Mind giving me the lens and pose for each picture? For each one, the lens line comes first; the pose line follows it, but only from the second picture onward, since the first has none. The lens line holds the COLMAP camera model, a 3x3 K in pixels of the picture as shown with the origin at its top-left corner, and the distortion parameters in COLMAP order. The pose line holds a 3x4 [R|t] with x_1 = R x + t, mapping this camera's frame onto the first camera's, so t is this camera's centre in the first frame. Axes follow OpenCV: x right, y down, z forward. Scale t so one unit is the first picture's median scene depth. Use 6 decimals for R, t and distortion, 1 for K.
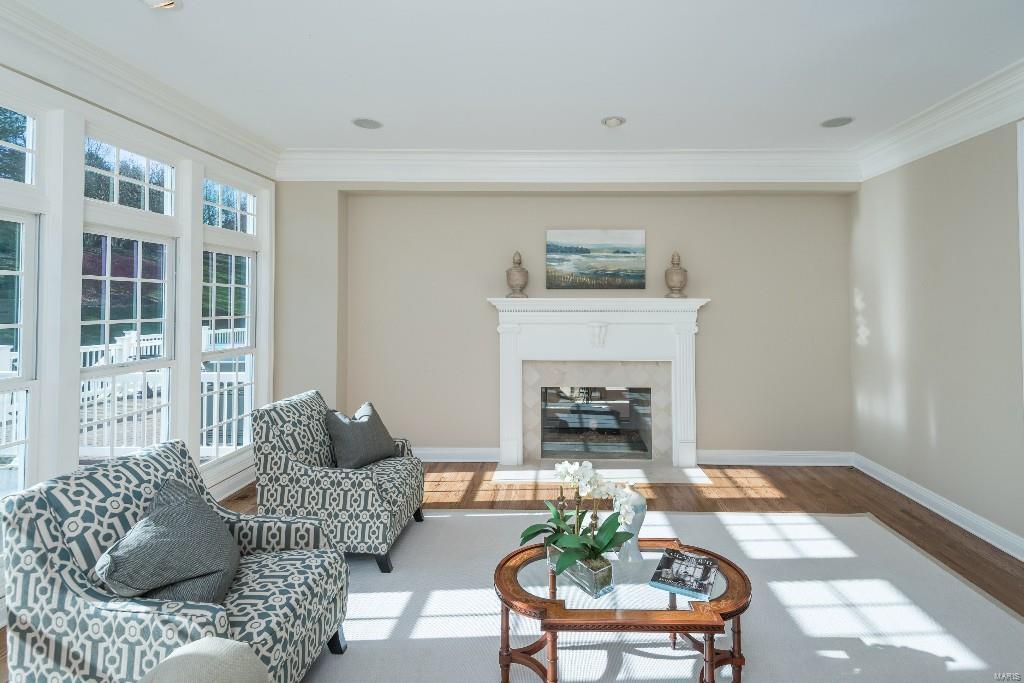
lens RADIAL K [[476.1, 0, 551.2], [0, 476.1, 289.3], [0, 0, 1]] dist [0.026311, -0.019232]
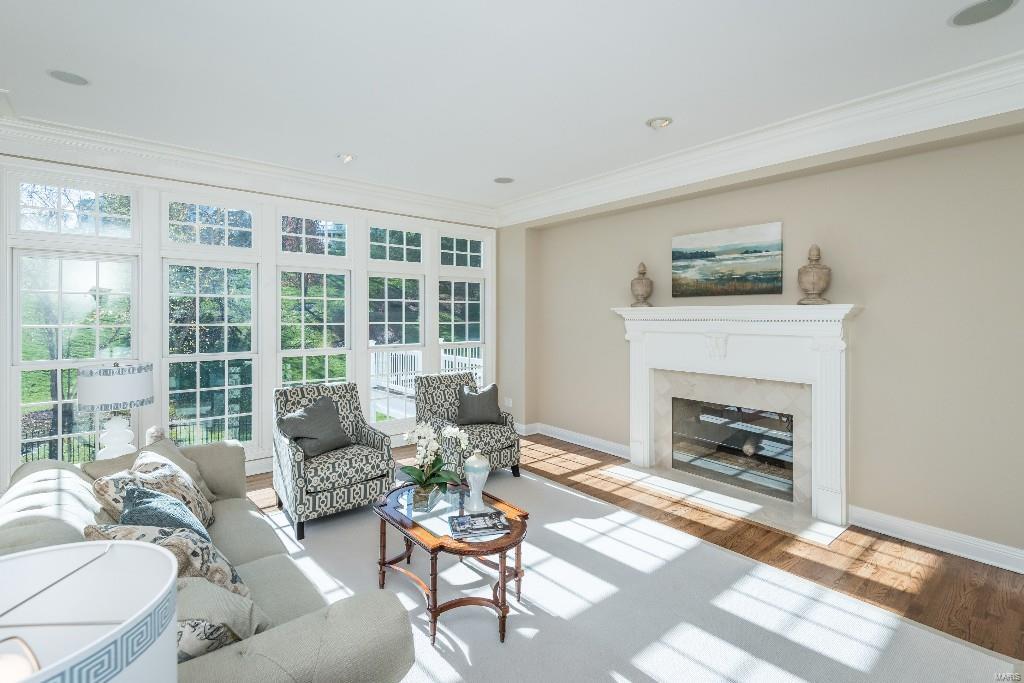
lens RADIAL K [[476.1, 0, 507.2], [0, 476.1, 314.6], [0, 0, 1]] dist [0.026311, -0.019232]
pose [[0.640221, -0.001768, -0.768189, 0.530985], [0.027961, 0.999388, 0.021003, 0.004189], [0.767682, -0.034926, 0.639878, 0.108828]]
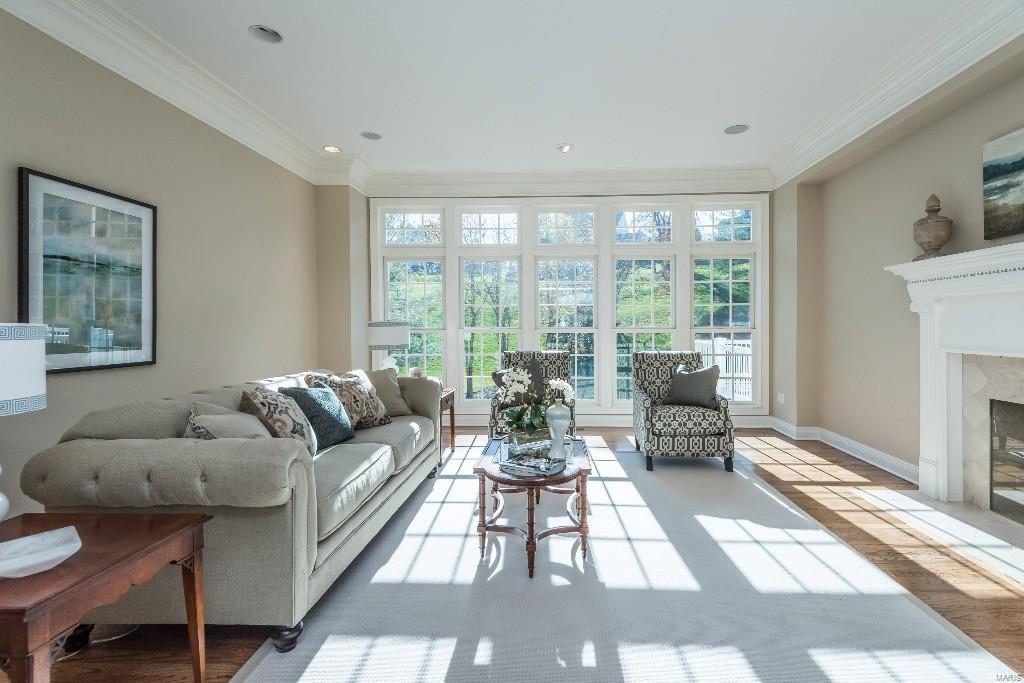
lens RADIAL K [[476.1, 0, 530.9], [0, 476.1, 325.9], [0, 0, 1]] dist [0.026311, -0.019232]
pose [[-0.039745, 0.002677, -0.999206, 0.642462], [0.039194, 0.999231, 0.001118, 0.087261], [0.998441, -0.039119, -0.039820, 0.432739]]
